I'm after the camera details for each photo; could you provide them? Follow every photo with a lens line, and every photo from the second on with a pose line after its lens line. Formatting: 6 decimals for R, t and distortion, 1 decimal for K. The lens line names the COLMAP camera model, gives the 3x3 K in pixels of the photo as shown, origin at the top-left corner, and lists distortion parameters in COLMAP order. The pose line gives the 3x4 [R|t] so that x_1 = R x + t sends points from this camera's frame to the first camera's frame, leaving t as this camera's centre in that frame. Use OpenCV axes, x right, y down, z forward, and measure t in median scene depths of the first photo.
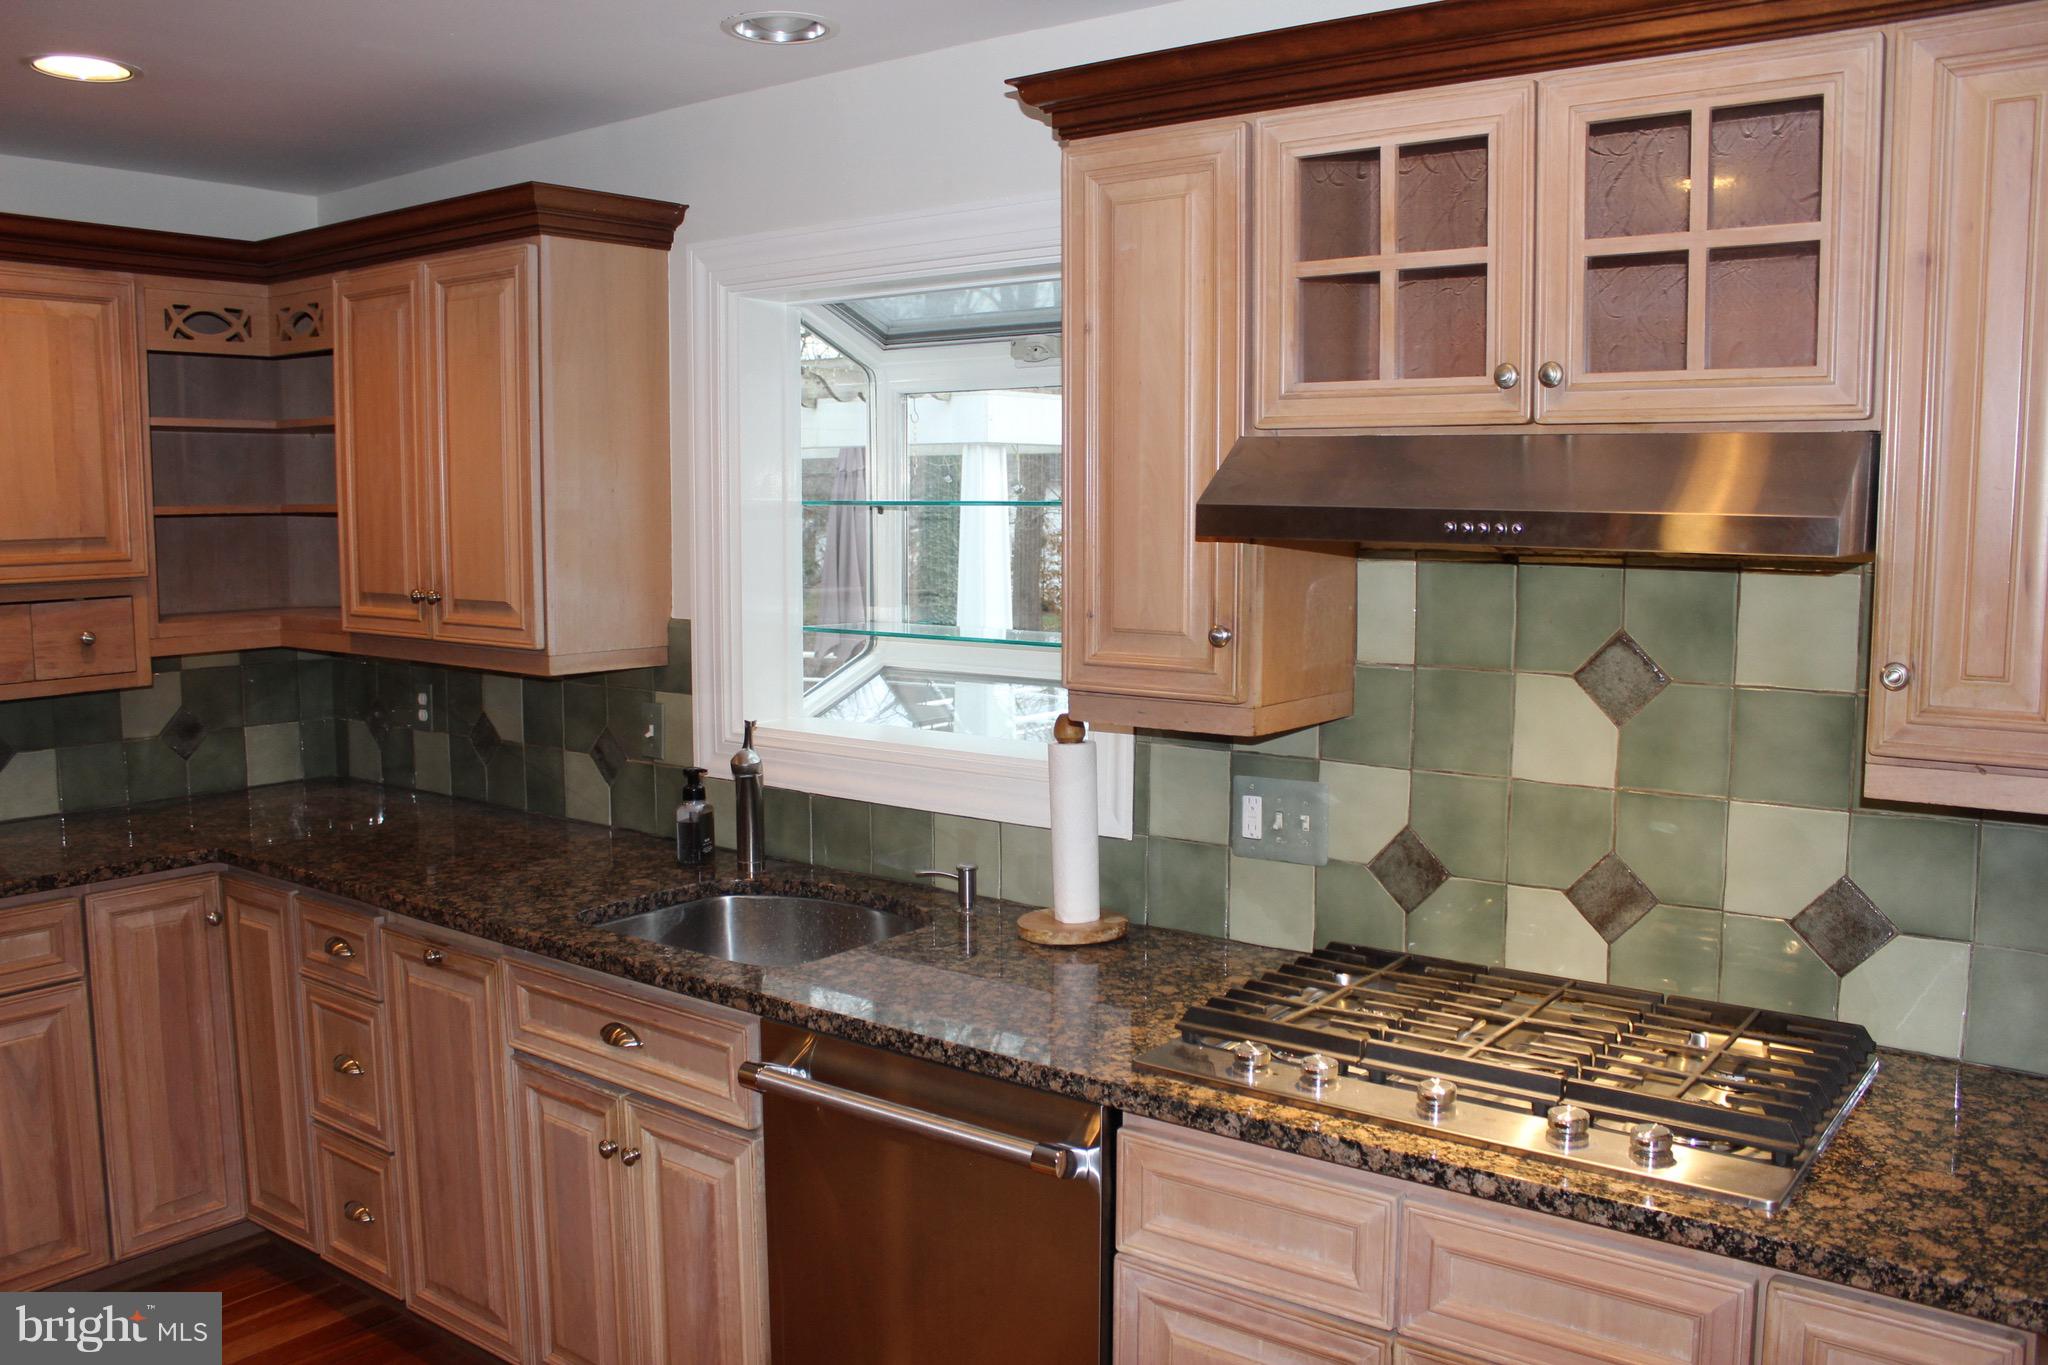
lens RADIAL K [[1682.7, 0, 1011.5], [0, 1682.7, 683.5], [0, 0, 1]] dist [-0.157554, 0.131787]
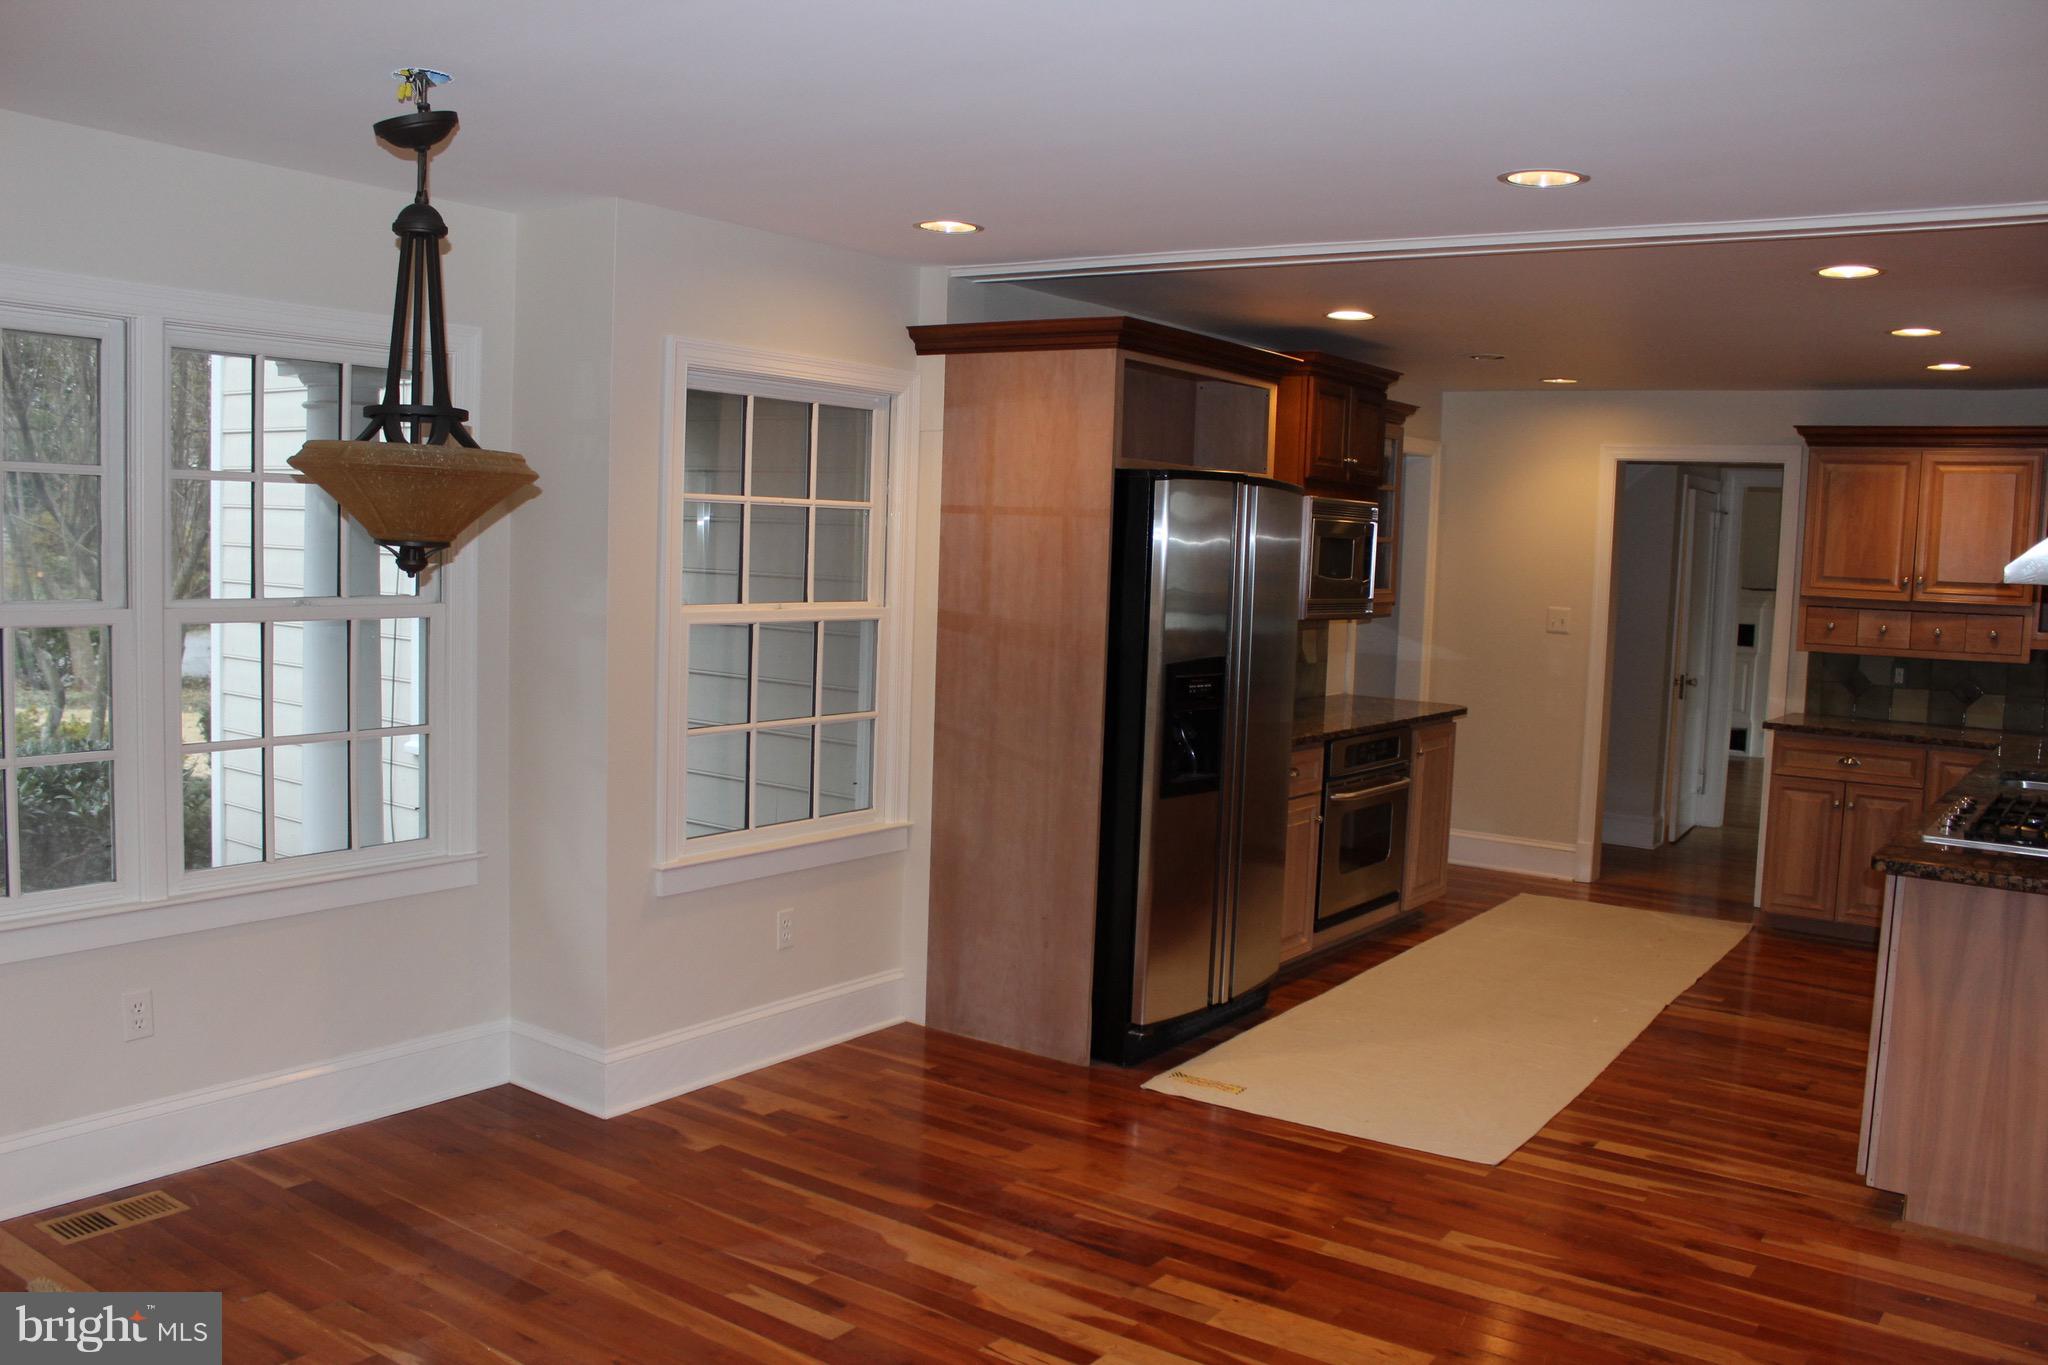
lens RADIAL K [[1682.7, 0, 1034.2], [0, 1682.7, 701.4], [0, 0, 1]] dist [-0.157554, 0.131787]
pose [[0.035582, 0.098614, -0.994489, 1.527640], [-0.144347, 0.985192, 0.092527, 0.043112], [0.988887, 0.140260, 0.049290, -0.269938]]
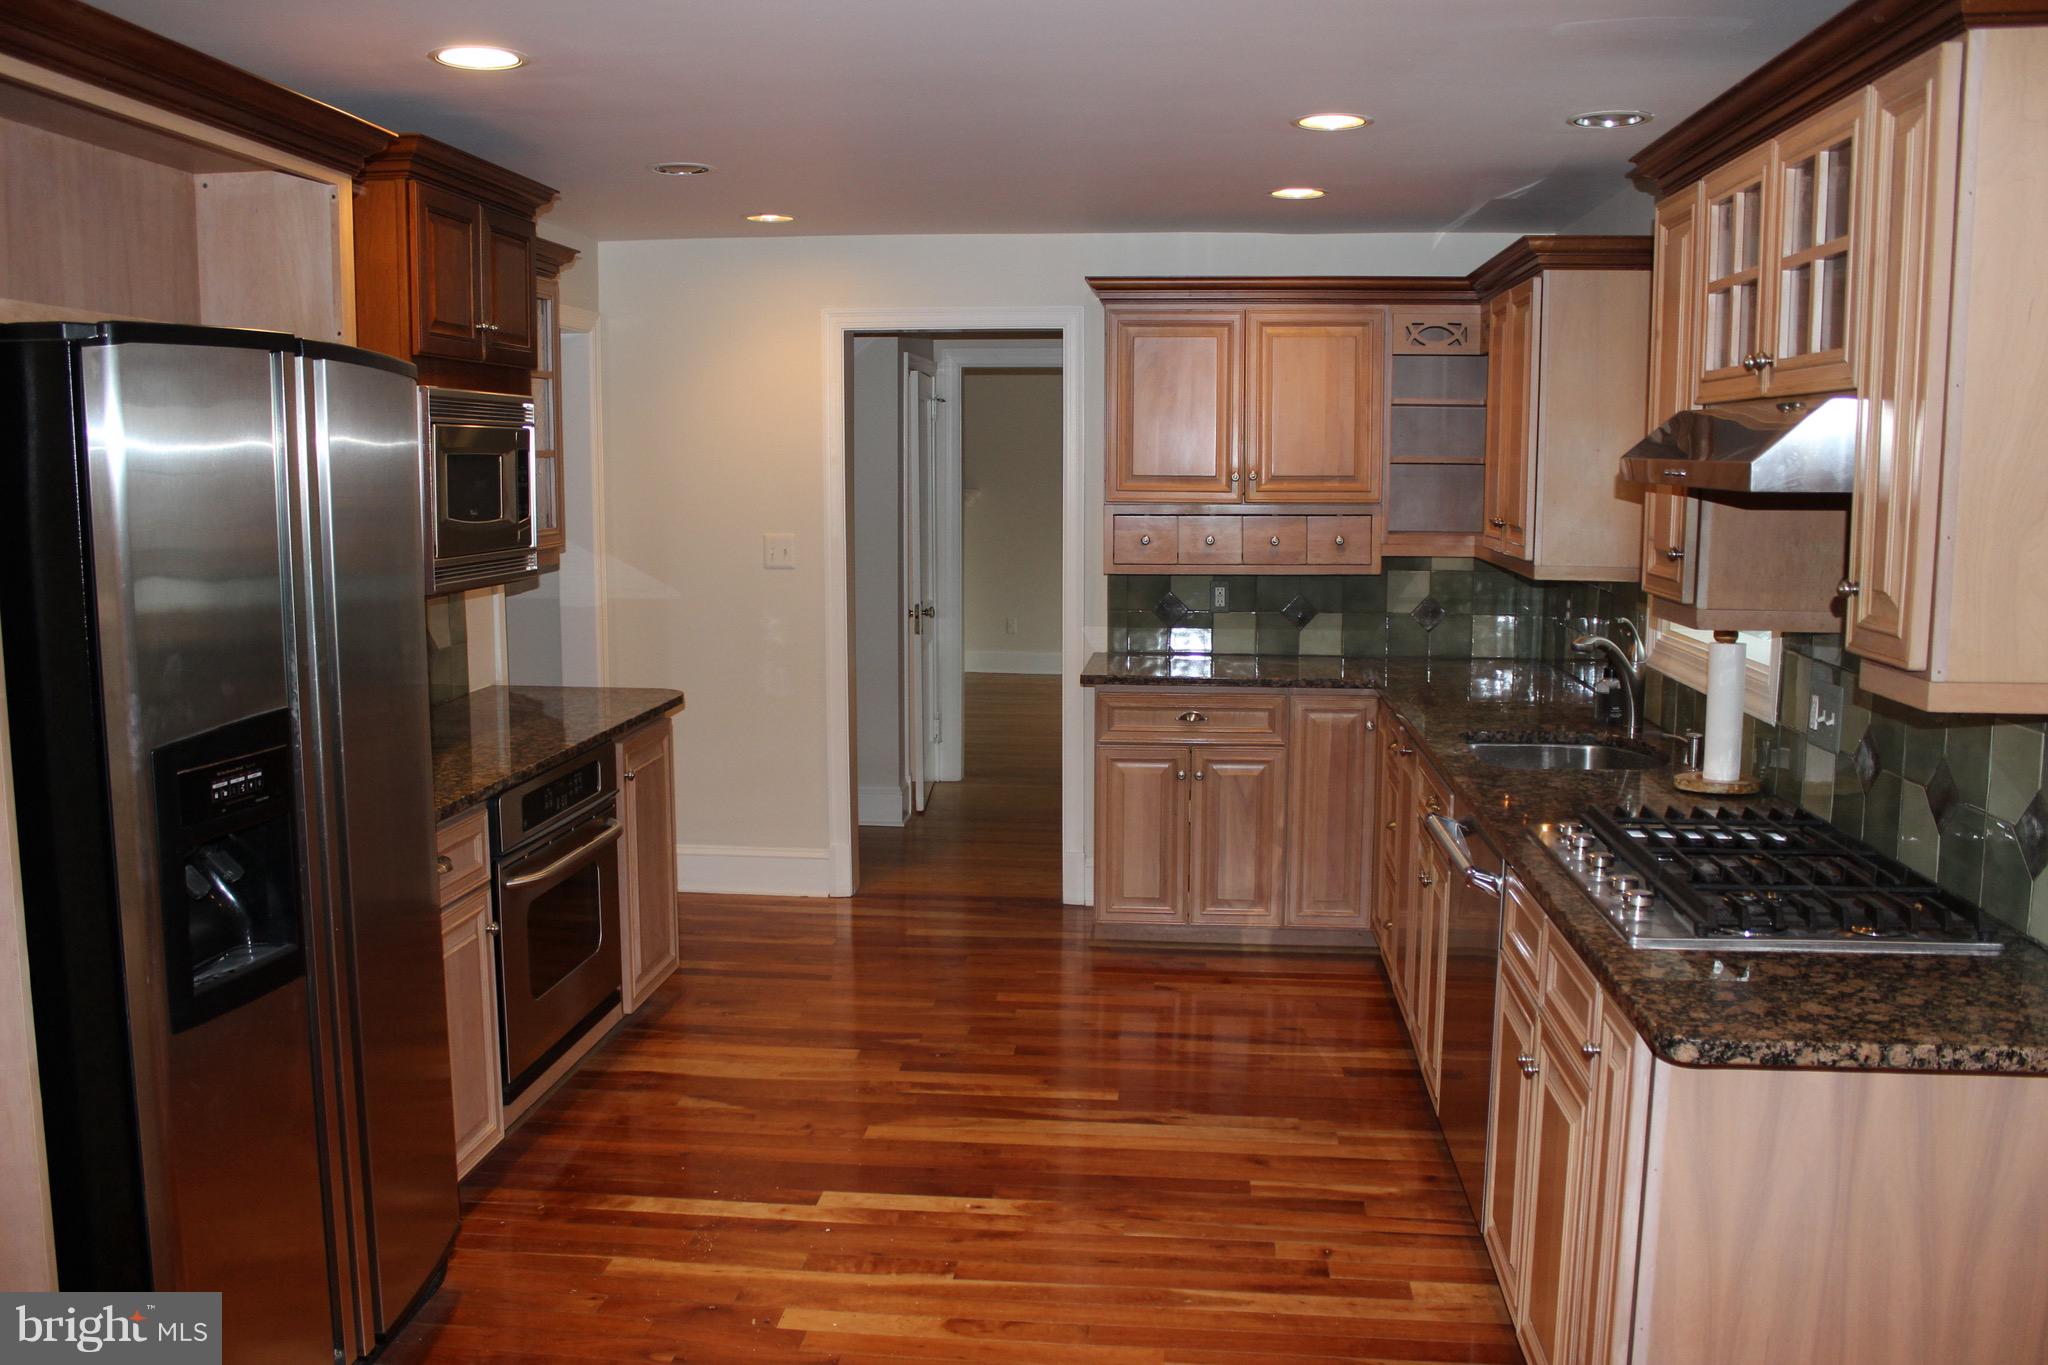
lens RADIAL K [[1682.7, 0, 1021.9], [0, 1682.7, 695.9], [0, 0, 1]] dist [-0.157554, 0.131787]
pose [[0.524468, 0.119697, -0.842975, 0.732701], [-0.094726, 0.992125, 0.081940, 0.020201], [0.846144, 0.036877, 0.531676, -0.128285]]
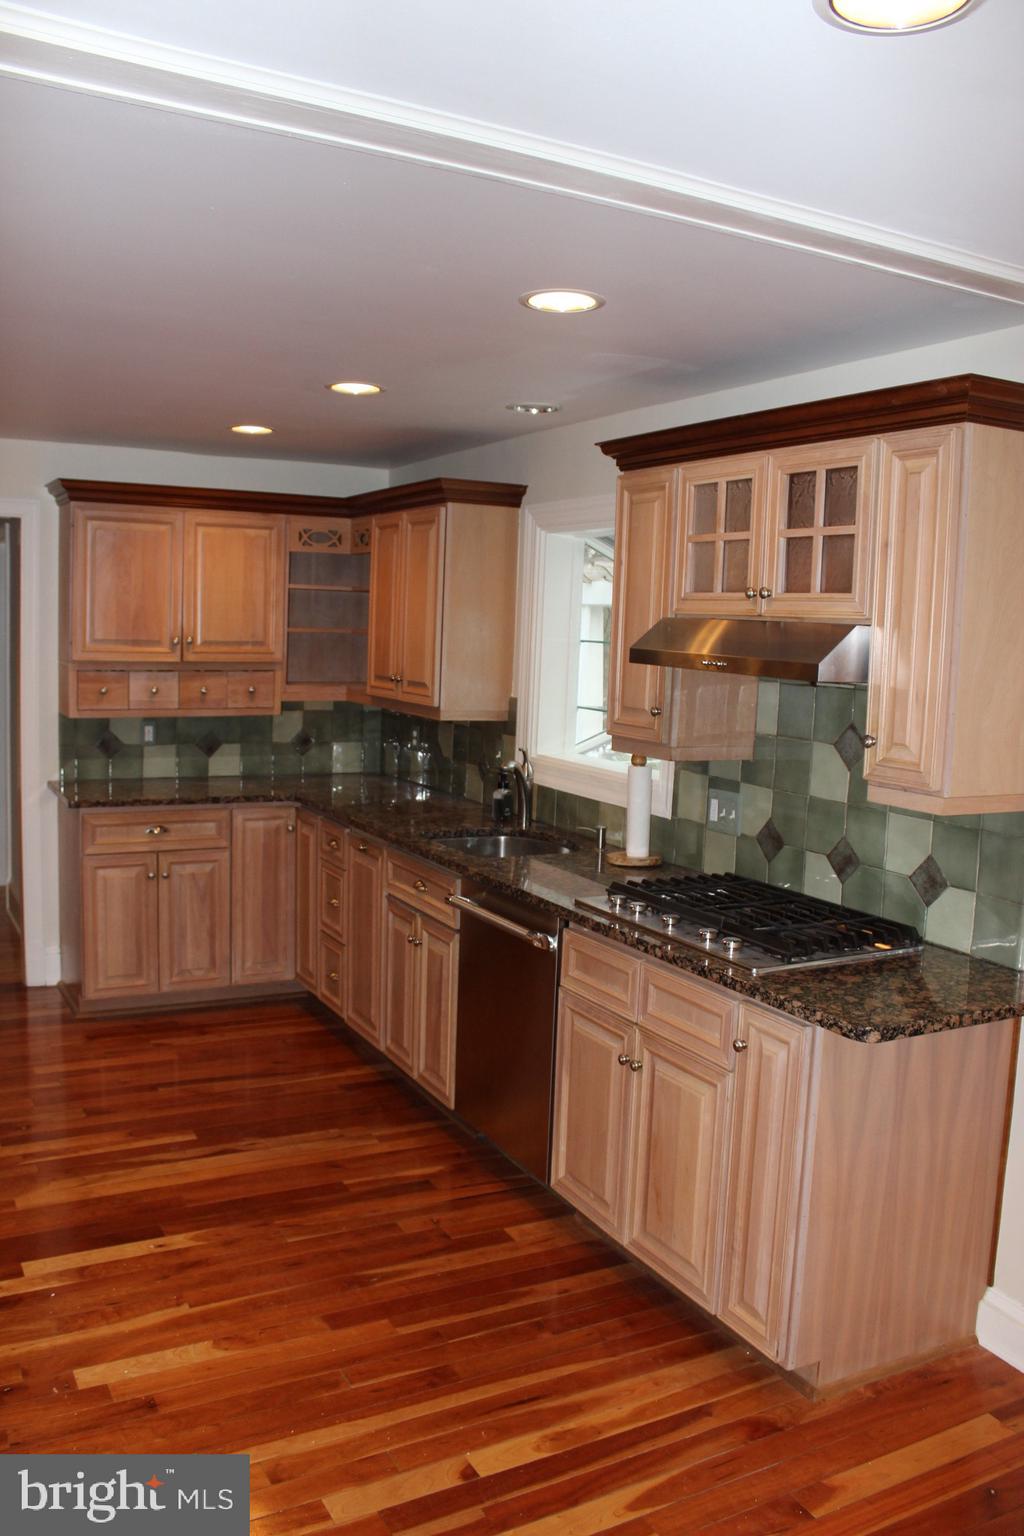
lens RADIAL K [[1262.0, 0, 502.9], [0, 1262.0, 766.7], [0, 0, 1]] dist [-0.157554, 0.131787]
pose [[0.907925, 0.080302, -0.411369, 0.441959], [-0.082276, 0.996526, 0.012938, 0.025841], [0.410979, 0.022099, 0.911377, -0.373675]]
